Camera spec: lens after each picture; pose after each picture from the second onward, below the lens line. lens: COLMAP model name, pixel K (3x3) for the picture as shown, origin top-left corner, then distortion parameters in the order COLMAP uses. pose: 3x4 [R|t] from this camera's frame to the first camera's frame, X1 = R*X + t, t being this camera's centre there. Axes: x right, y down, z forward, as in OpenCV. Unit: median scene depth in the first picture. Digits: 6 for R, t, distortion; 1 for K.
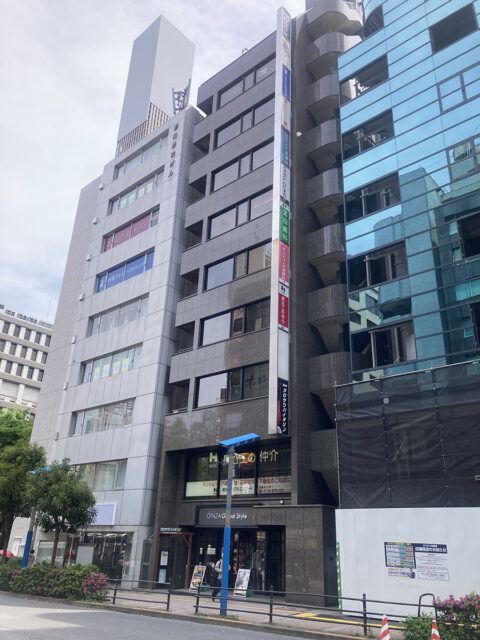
lens RADIAL K [[519.4, 0, 240.2], [0, 519.4, 319.7], [0, 0, 1]] dist [0.042614, -0.033528]
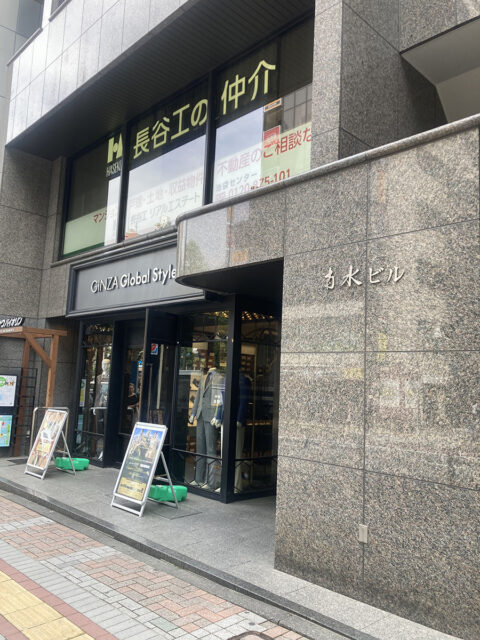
lens RADIAL K [[519.4, 0, 239.9], [0, 519.4, 319.7], [0, 0, 1]] dist [0.042614, -0.033528]
pose [[0.996924, -0.006761, -0.078084, 0.072054], [0.028596, 0.958969, 0.282064, 0.298577], [0.072973, -0.283429, 0.956213, 0.650840]]
